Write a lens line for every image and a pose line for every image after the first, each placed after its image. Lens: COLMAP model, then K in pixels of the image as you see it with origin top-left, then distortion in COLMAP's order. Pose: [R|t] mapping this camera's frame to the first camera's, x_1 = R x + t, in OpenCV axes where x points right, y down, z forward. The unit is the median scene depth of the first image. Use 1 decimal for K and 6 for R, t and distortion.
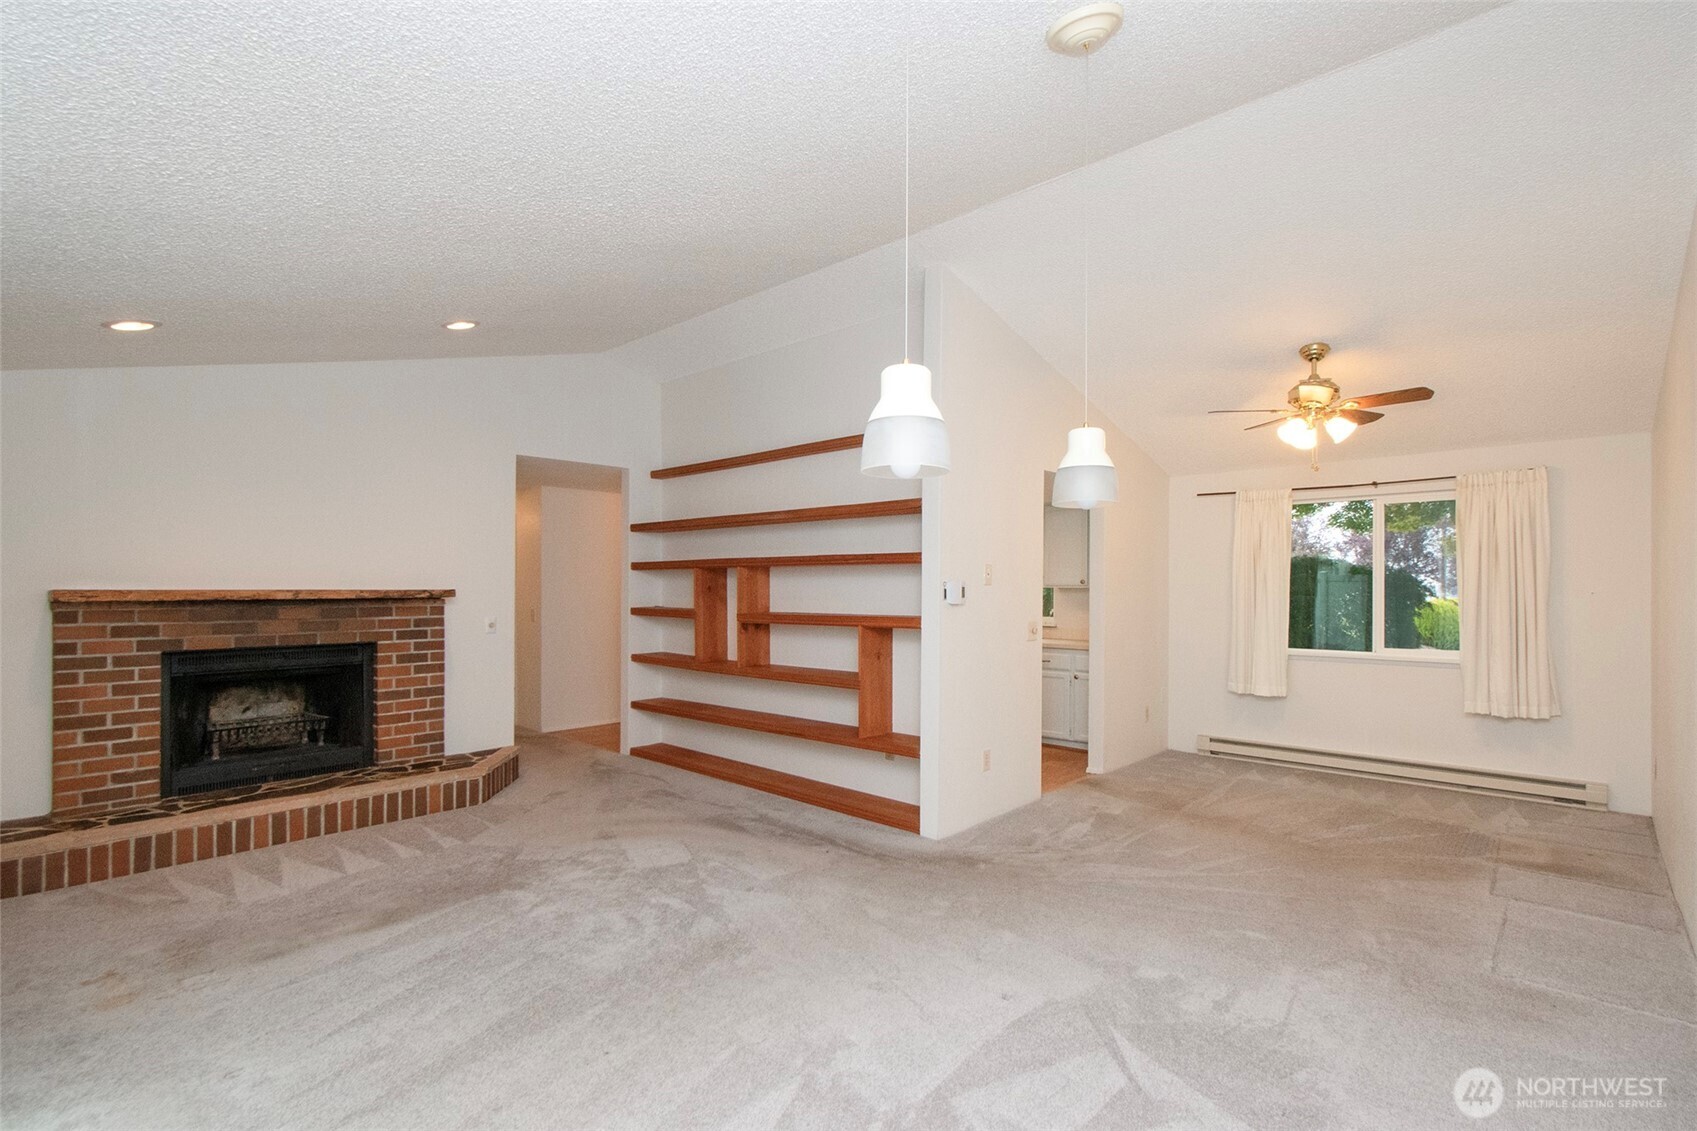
lens RADIAL K [[785.1, 0, 855.2], [0, 785.1, 588.2], [0, 0, 1]] dist [0.009799, -0.001280]
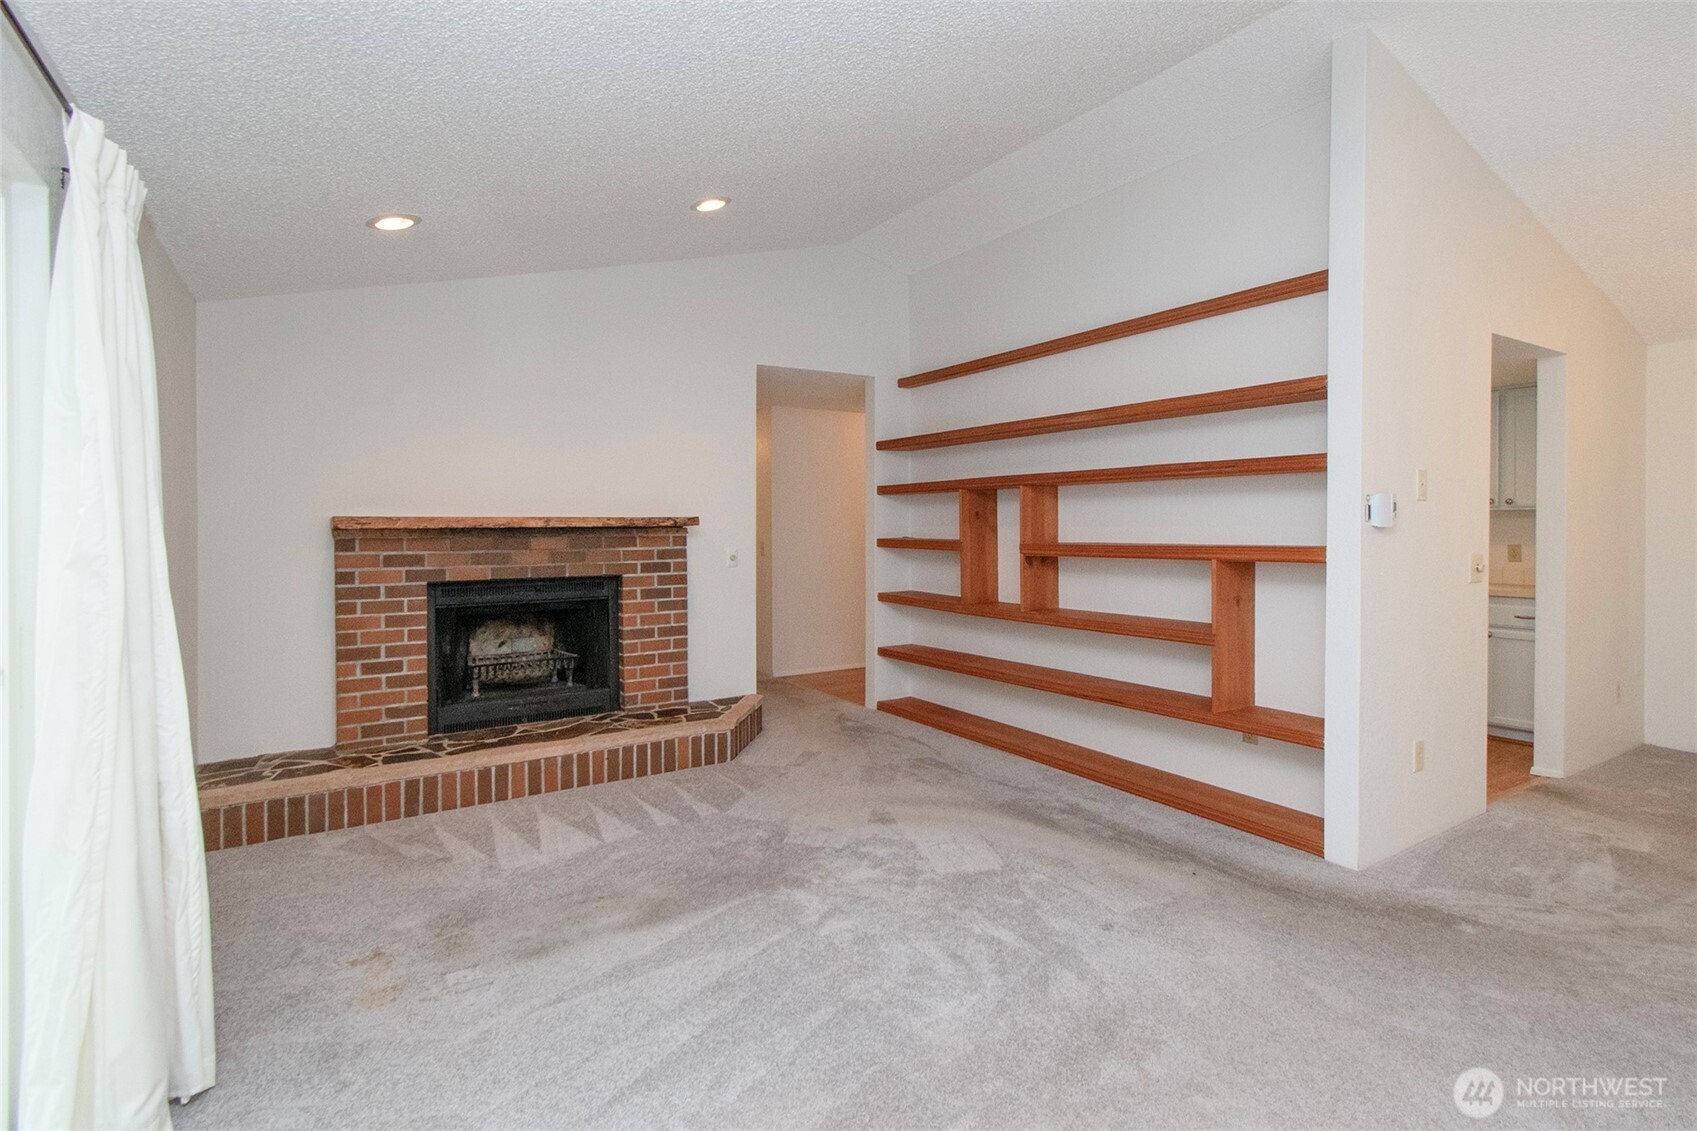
lens RADIAL K [[809.9, 0, 813.7], [0, 809.9, 532.8], [0, 0, 1]] dist [0.000379, 0.000043]
pose [[0.960091, -0.004350, -0.279655, -0.140803], [0.006699, 0.999950, 0.007443, 0.014895], [0.279609, -0.009019, 0.960072, 0.174049]]
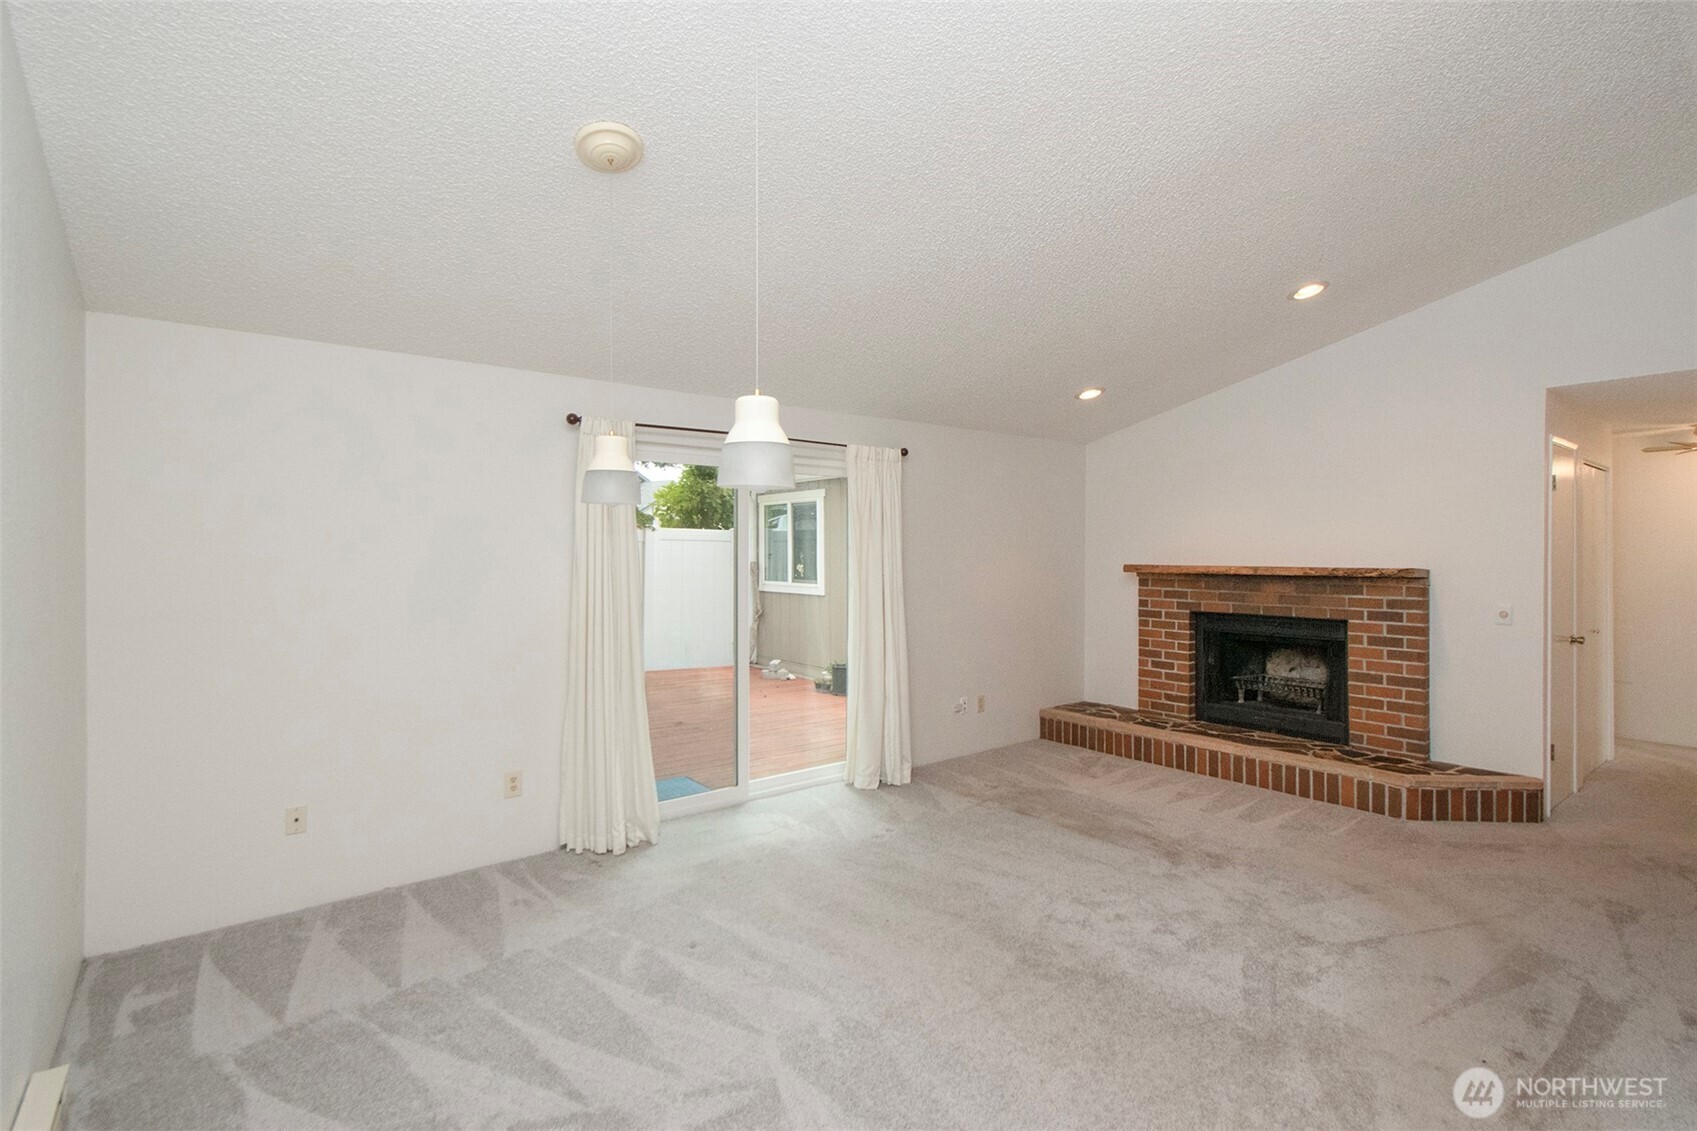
lens RADIAL K [[793.3, 0, 833.4], [0, 793.3, 550.4], [0, 0, 1]] dist [0.001361, 0.000351]
pose [[-0.168529, -0.005439, -0.985682, 0.512089], [-0.001650, 0.999985, -0.005235, -0.013796], [0.985695, 0.000744, -0.168535, 0.567062]]
